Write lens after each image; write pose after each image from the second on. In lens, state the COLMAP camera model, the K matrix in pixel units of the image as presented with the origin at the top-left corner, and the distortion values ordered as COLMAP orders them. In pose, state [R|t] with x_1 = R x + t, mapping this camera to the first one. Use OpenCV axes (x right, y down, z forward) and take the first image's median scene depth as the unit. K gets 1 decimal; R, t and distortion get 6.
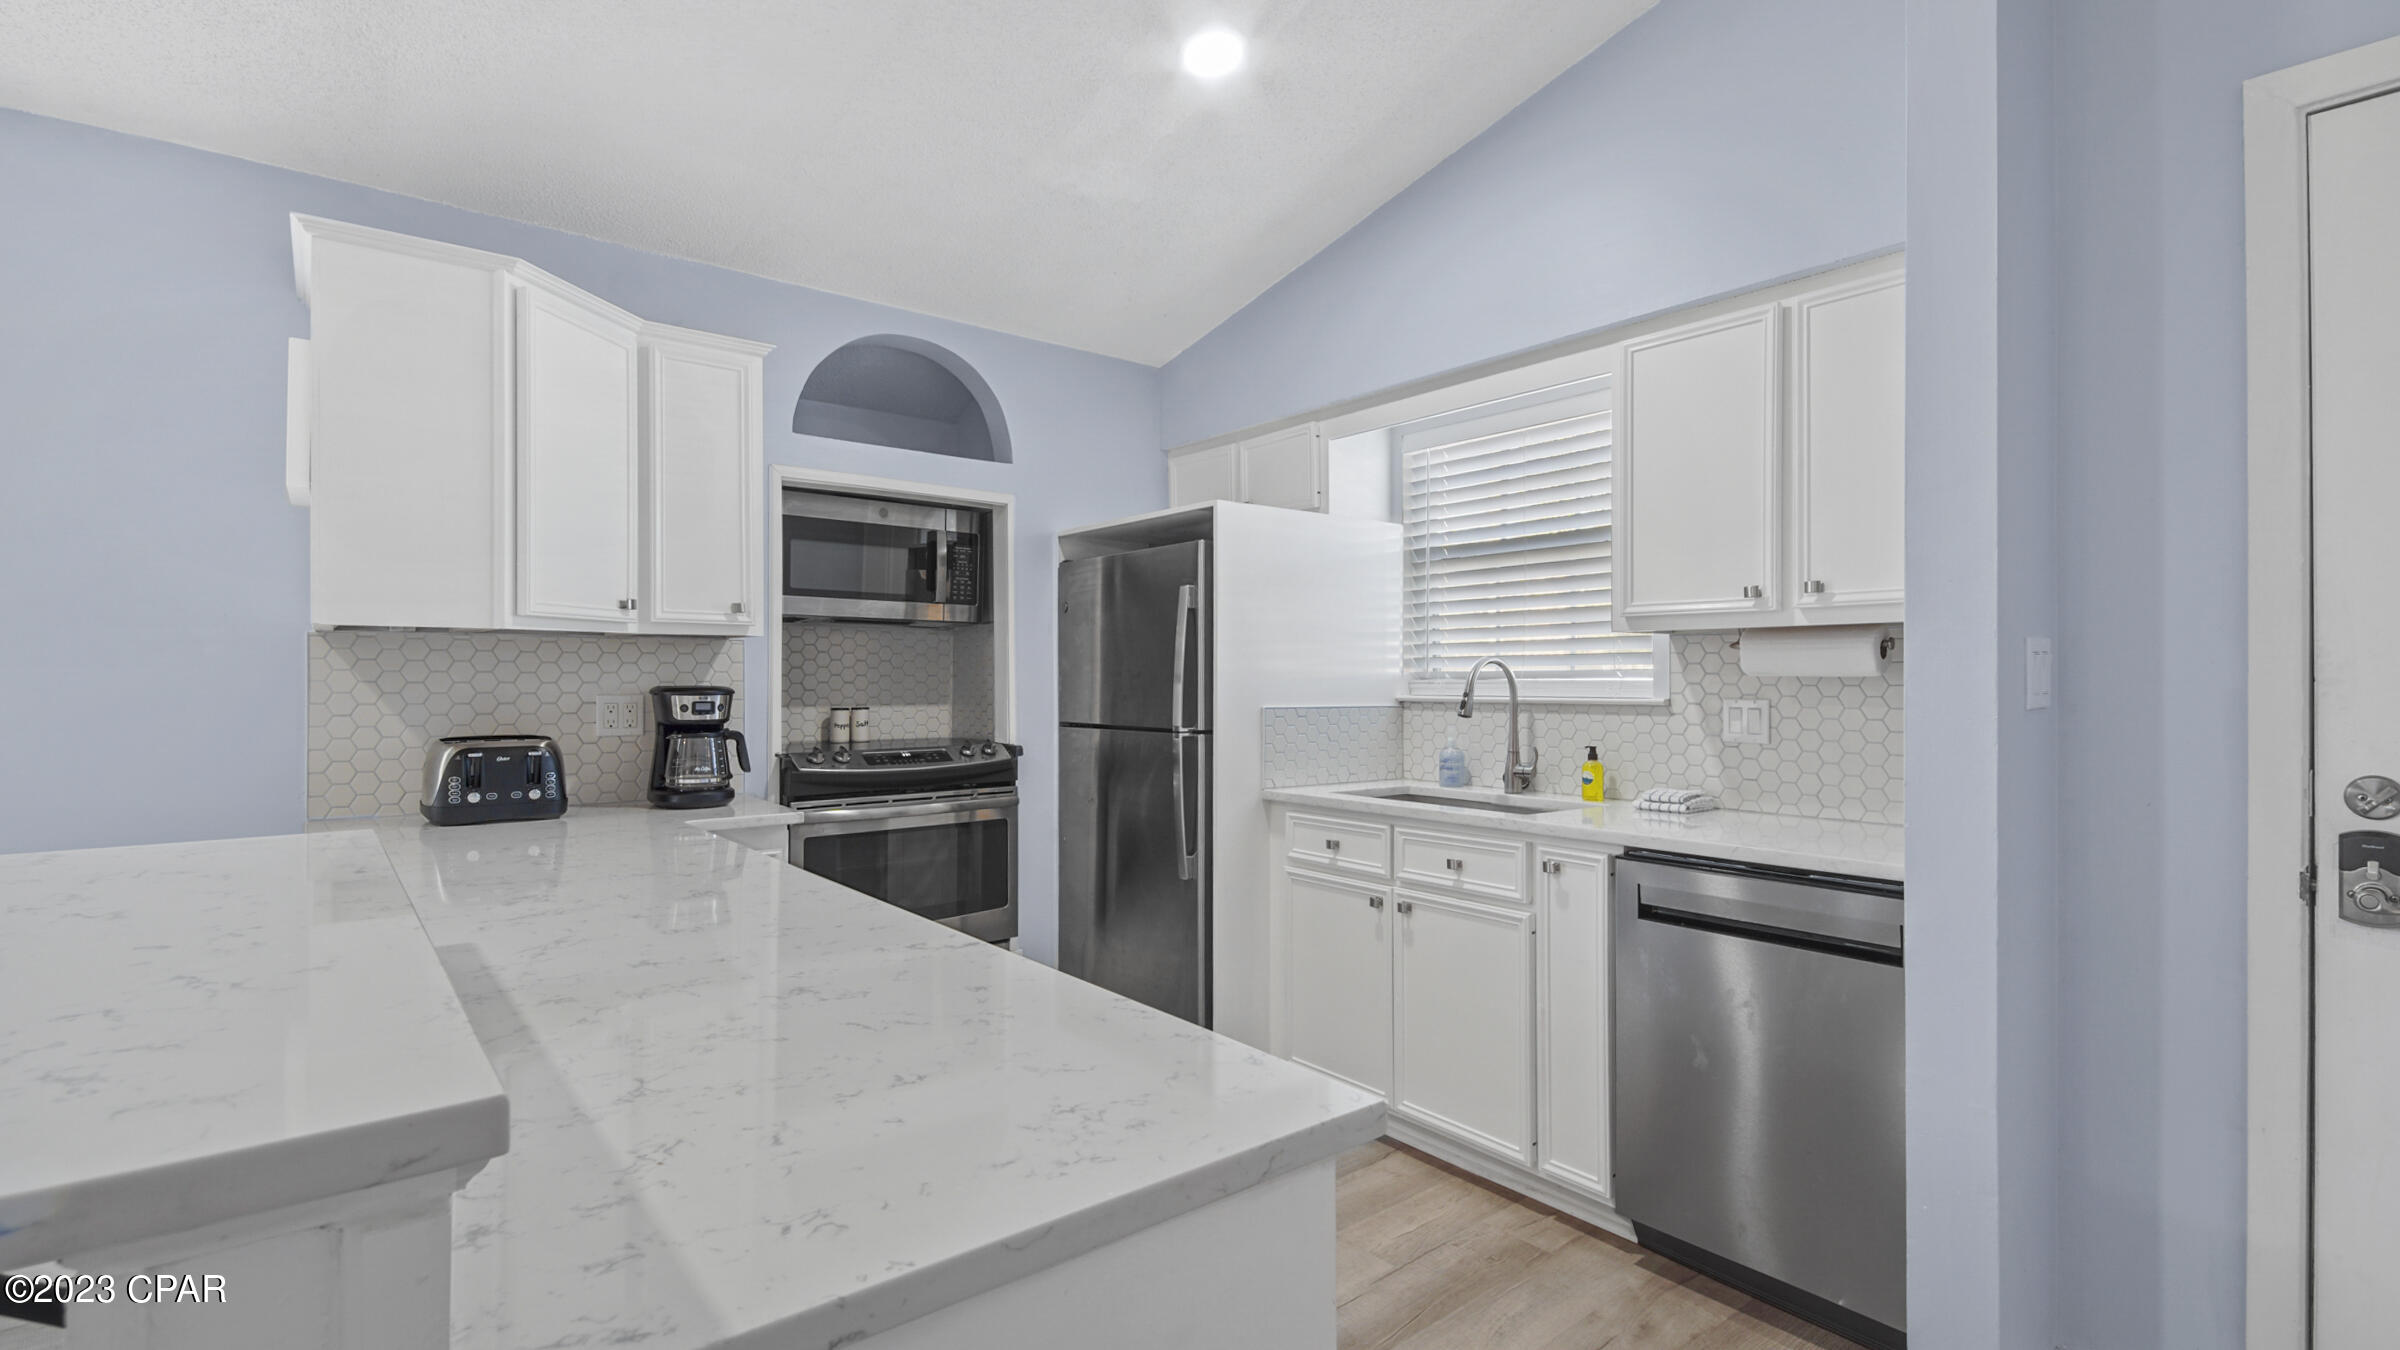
lens RADIAL K [[1024.2, 0, 1207.6], [0, 1024.2, 678.4], [0, 0, 1]] dist [0.002524, -0.012096]
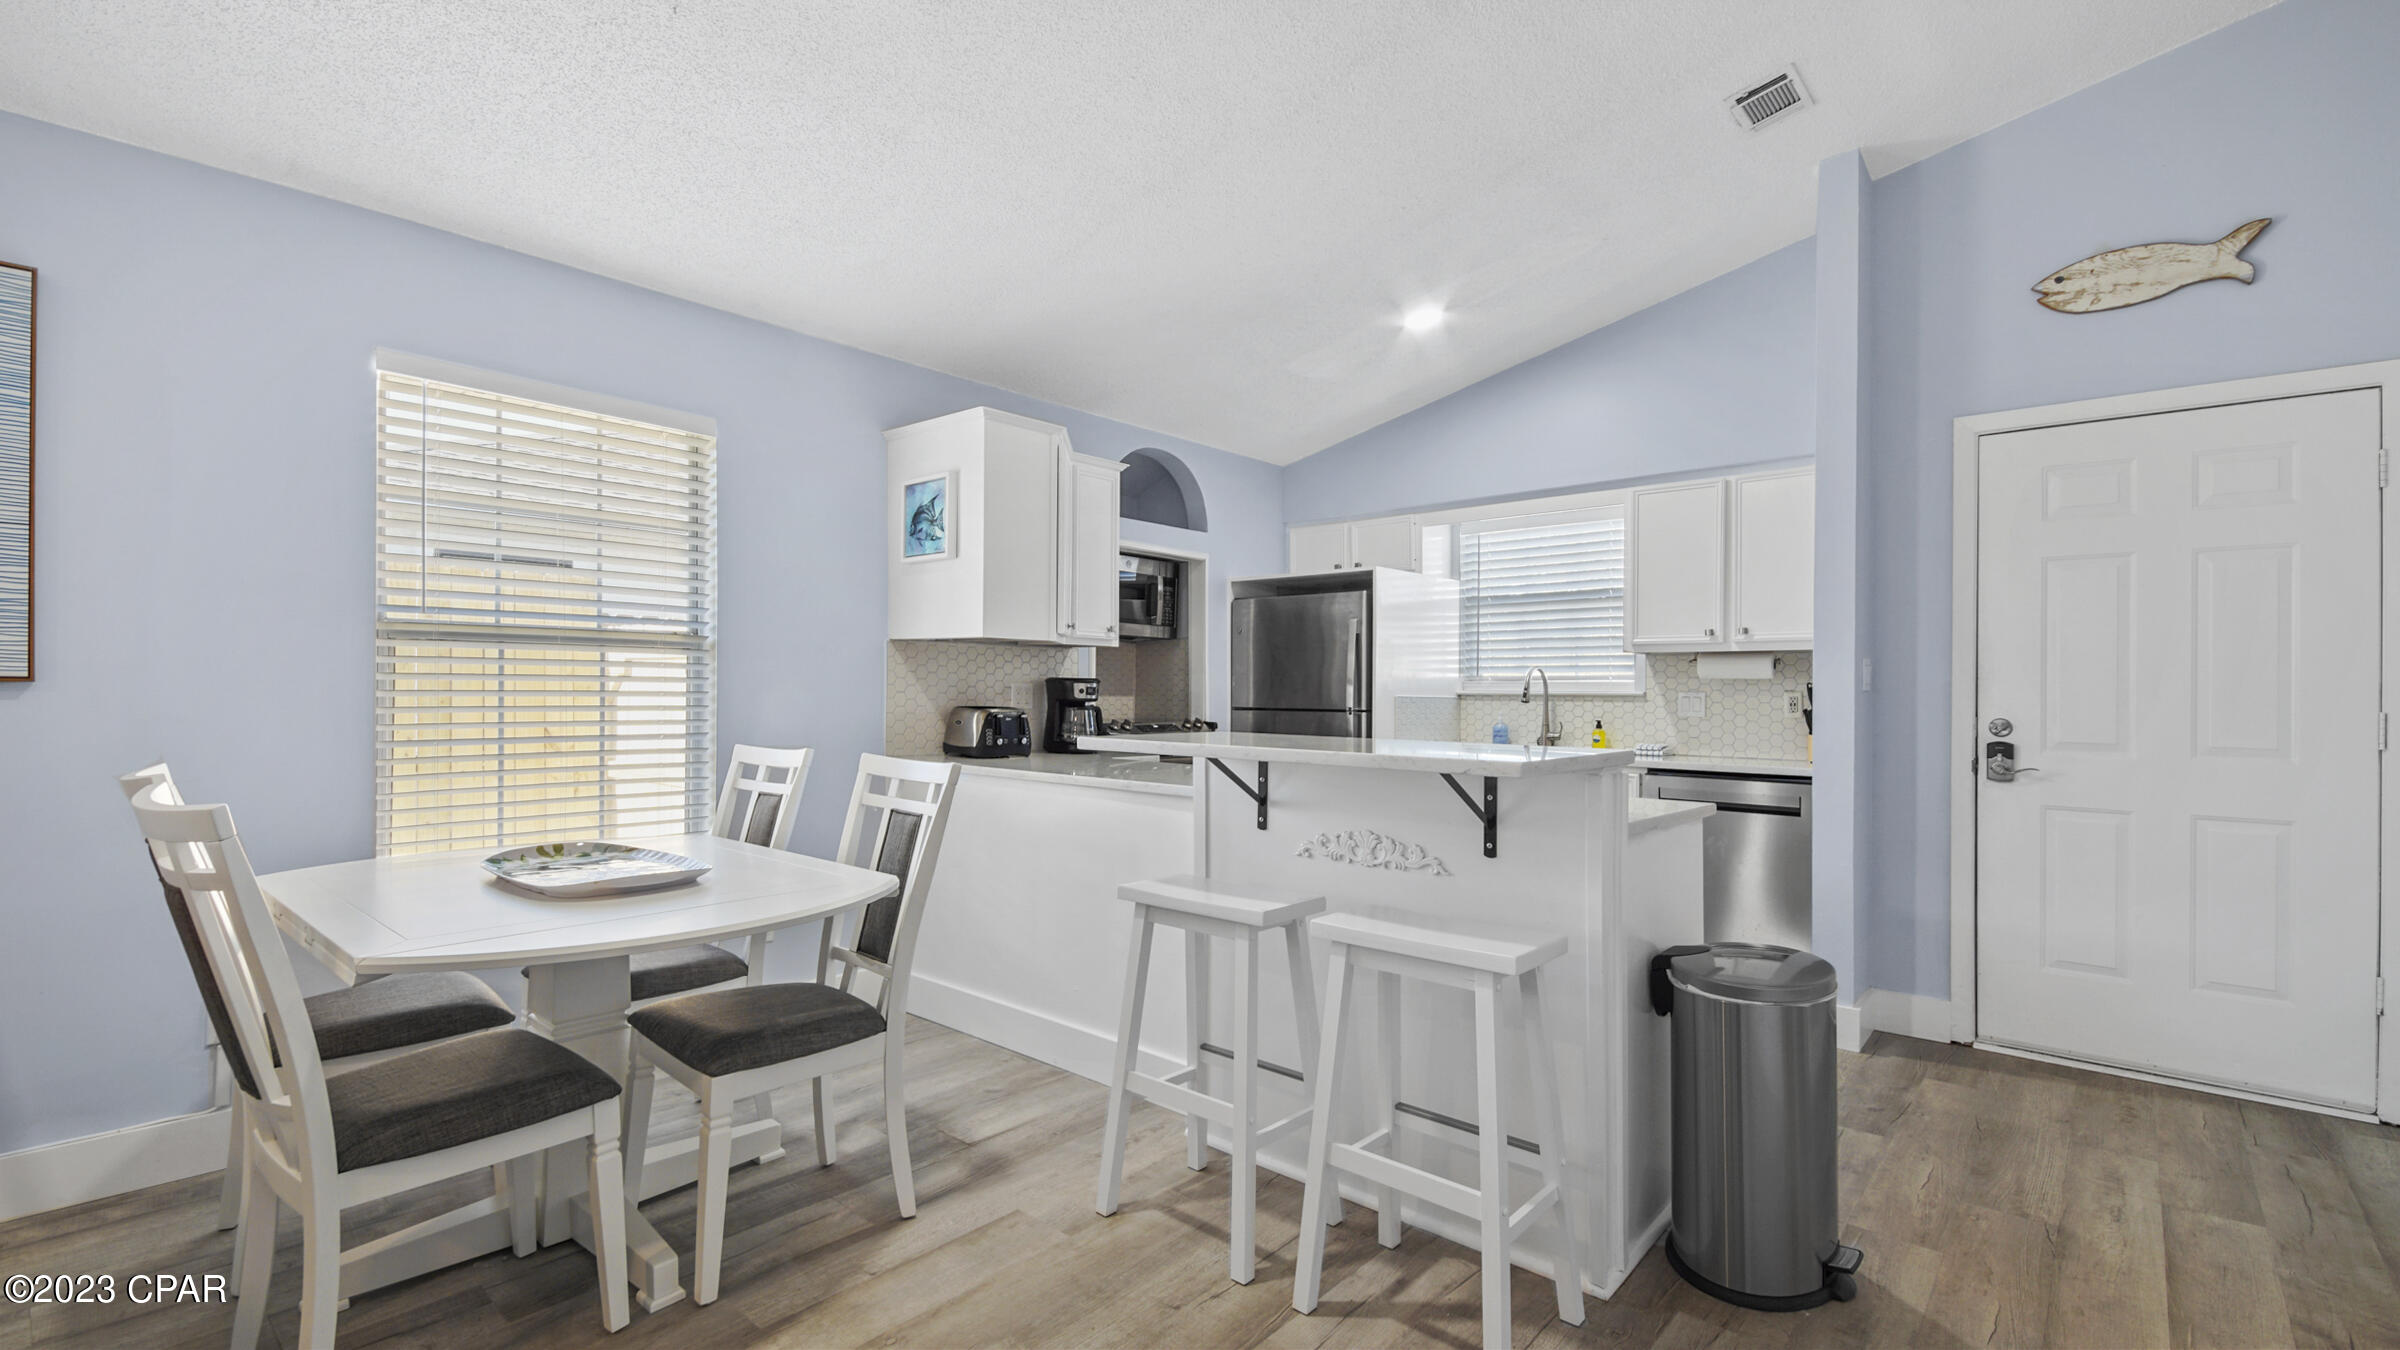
lens RADIAL K [[975.8, 0, 1186.0], [0, 975.8, 683.9], [0, 0, 1]] dist [-0.000520, -0.000257]
pose [[0.991186, 0.011496, 0.131974, -0.530526], [-0.010594, 0.999915, -0.007537, 0.026758], [-0.132050, 0.006072, 0.991224, -0.519778]]
